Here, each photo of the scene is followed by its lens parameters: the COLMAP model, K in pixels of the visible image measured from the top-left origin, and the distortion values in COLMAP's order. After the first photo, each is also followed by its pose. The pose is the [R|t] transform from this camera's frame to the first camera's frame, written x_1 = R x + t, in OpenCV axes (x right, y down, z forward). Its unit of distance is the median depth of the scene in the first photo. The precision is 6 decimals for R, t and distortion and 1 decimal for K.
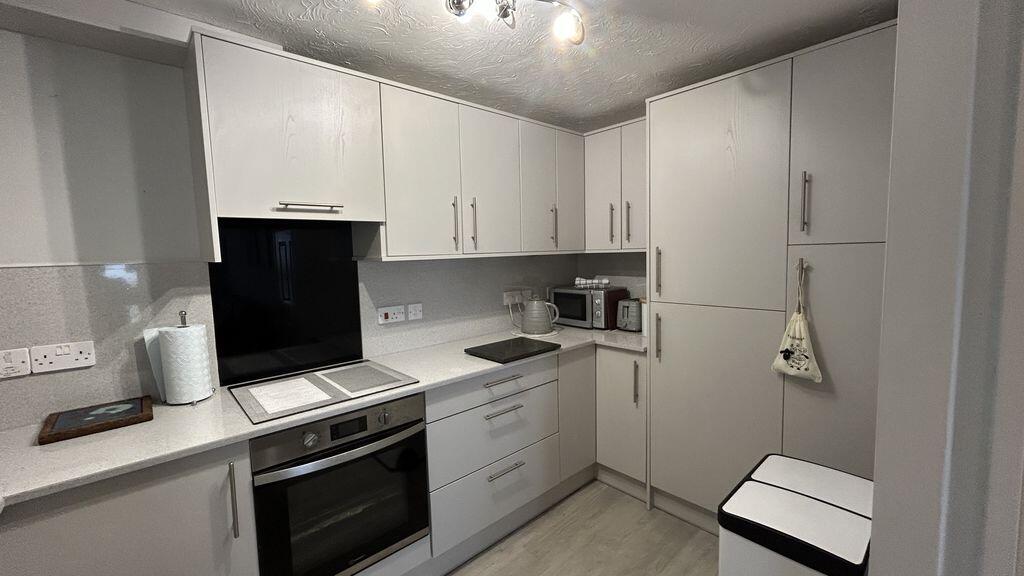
lens RADIAL K [[415.1, 0, 510.3], [0, 415.1, 285.8], [0, 0, 1]] dist [-0.003210, -0.000402]
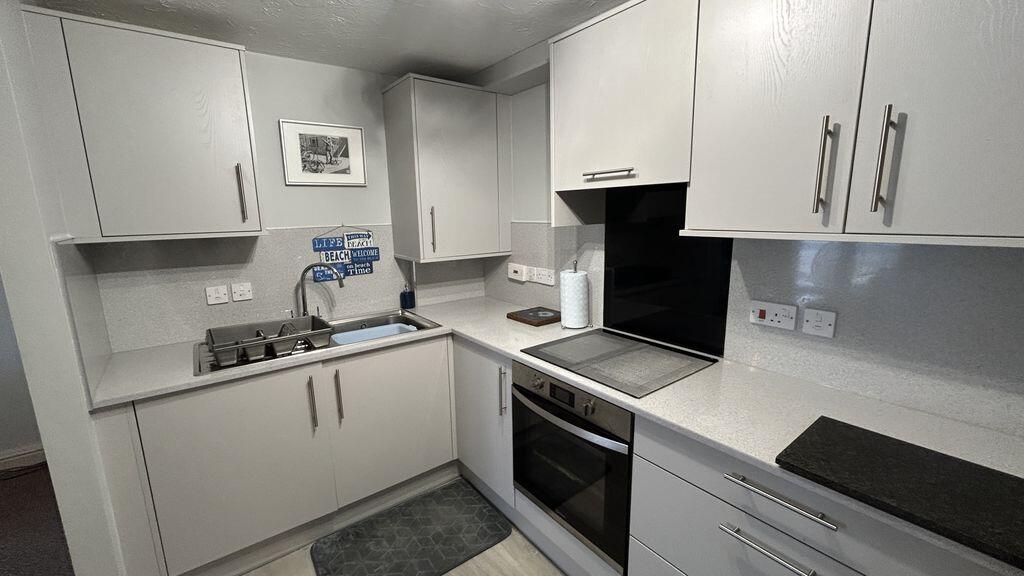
lens RADIAL K [[415.1, 0, 510.3], [0, 415.1, 285.8], [0, 0, 1]] dist [-0.003210, -0.000402]
pose [[-0.085289, 0.202411, -0.975580, 0.490269], [-0.063490, 0.976053, 0.208060, -0.110684], [0.994331, 0.079684, -0.070396, 0.777668]]
